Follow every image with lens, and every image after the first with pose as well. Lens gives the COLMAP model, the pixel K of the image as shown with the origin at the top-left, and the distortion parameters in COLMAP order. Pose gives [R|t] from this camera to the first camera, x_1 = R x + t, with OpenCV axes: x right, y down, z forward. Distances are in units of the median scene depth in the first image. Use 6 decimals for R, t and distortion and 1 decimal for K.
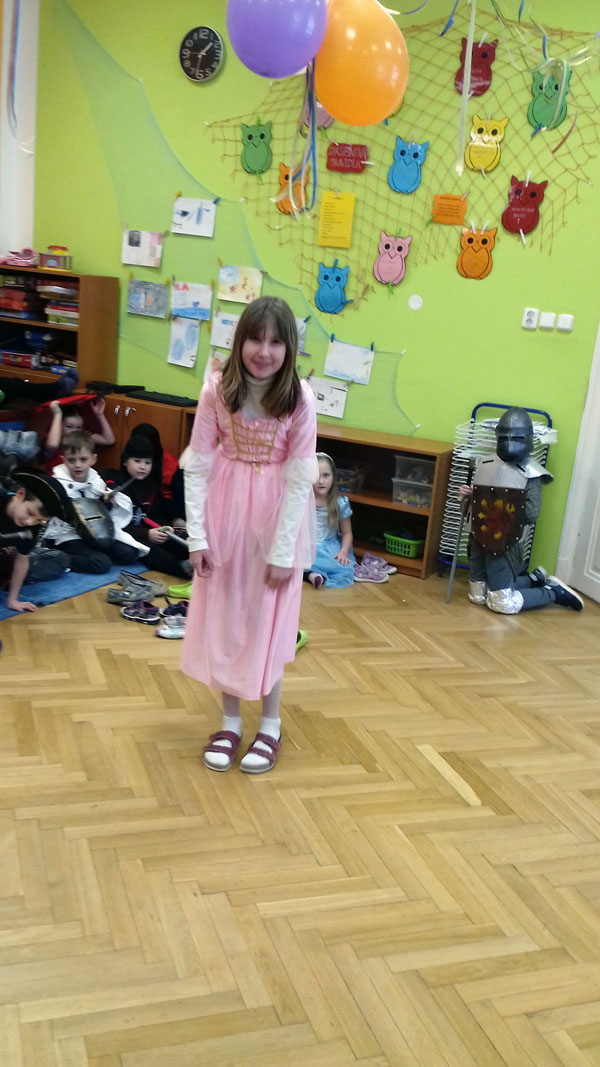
lens RADIAL K [[972.7, 0, 300.0], [0, 972.7, 533.5], [0, 0, 1]] dist [0.098300, -0.189873]
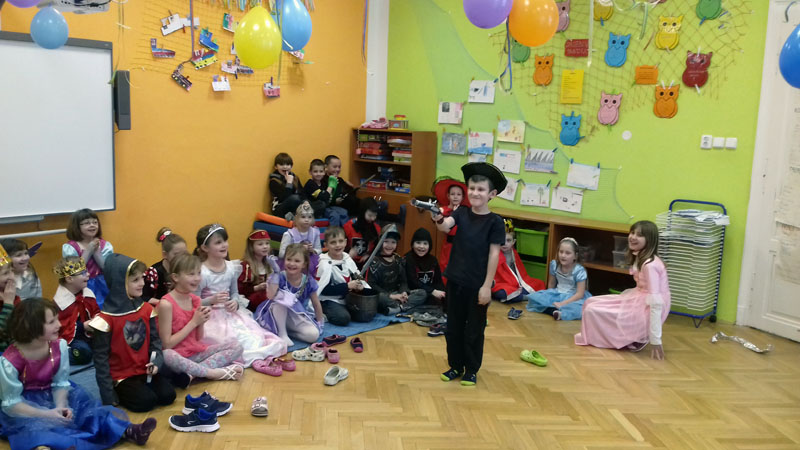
lens RADIAL K [[724.0, 0, 400.7], [0, 724.0, 226.8], [0, 0, 1]] dist [0.091234, -0.178478]
pose [[0.967990, -0.023863, -0.249850, 0.060774], [-0.006811, 0.992606, -0.121190, 0.044218], [0.250895, 0.119013, 0.960671, -0.158093]]
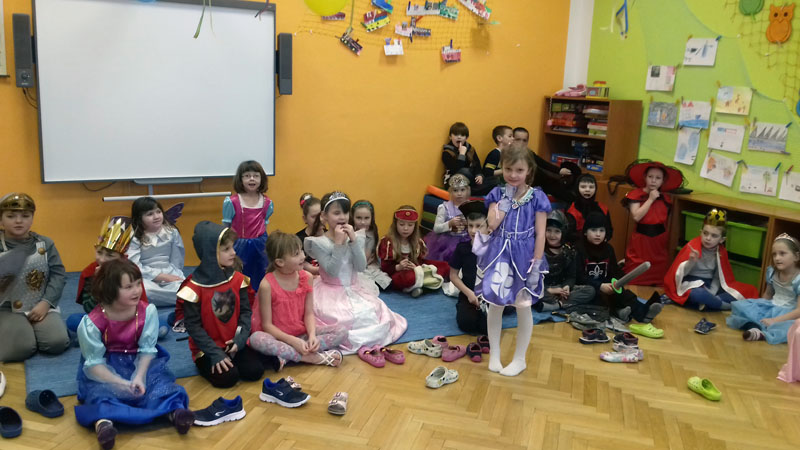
lens RADIAL K [[724.0, 0, 400.7], [0, 724.0, 226.8], [0, 0, 1]] dist [0.091234, -0.178478]
pose [[0.827392, 0.048612, -0.559518, 0.135313], [-0.103674, 0.992346, -0.067093, 0.018525], [0.551974, 0.113519, 0.826098, -0.002787]]
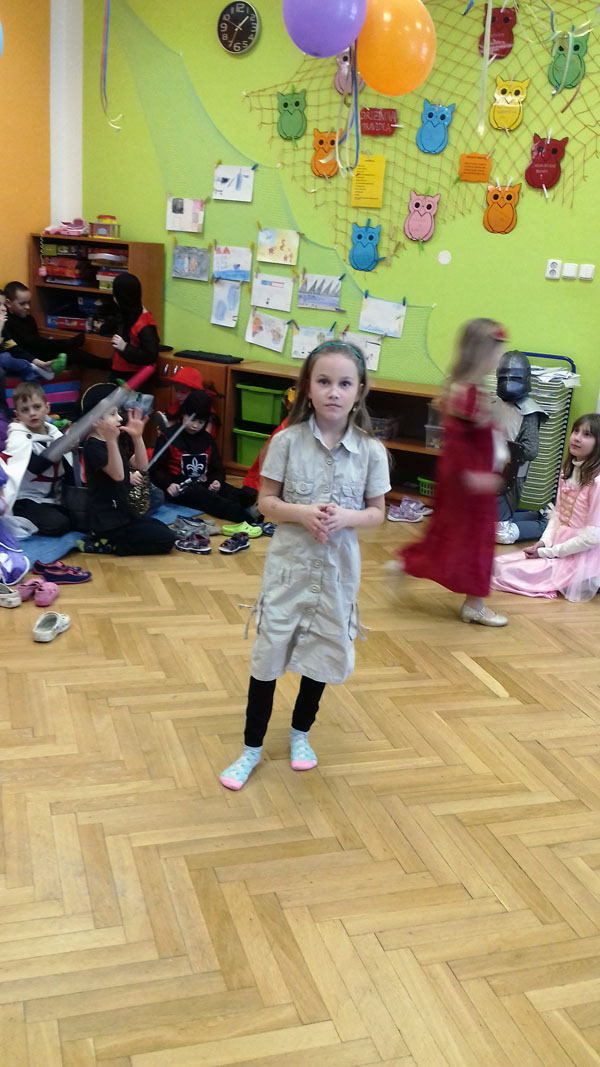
lens RADIAL K [[965.7, 0, 298.0], [0, 965.7, 538.8], [0, 0, 1]] dist [0.091234, -0.178478]
pose [[0.999172, -0.019446, -0.035728, -0.009341], [0.020791, 0.999074, 0.037665, 0.025883], [0.034962, -0.038377, 0.998652, -0.072215]]
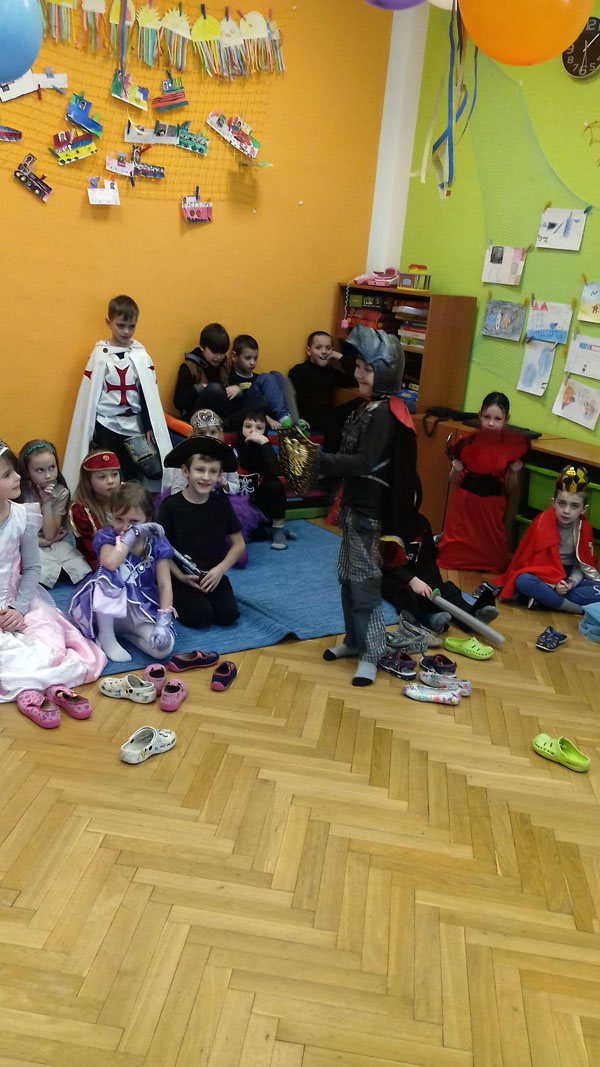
lens RADIAL K [[974.6, 0, 299.0], [0, 974.6, 533.2], [0, 0, 1]] dist [0.096063, -0.187243]
pose [[0.898588, 0.104596, -0.426144, 0.100217], [-0.115786, 0.993274, -0.000357, -0.022073], [0.423240, 0.049662, 0.904655, 0.115199]]
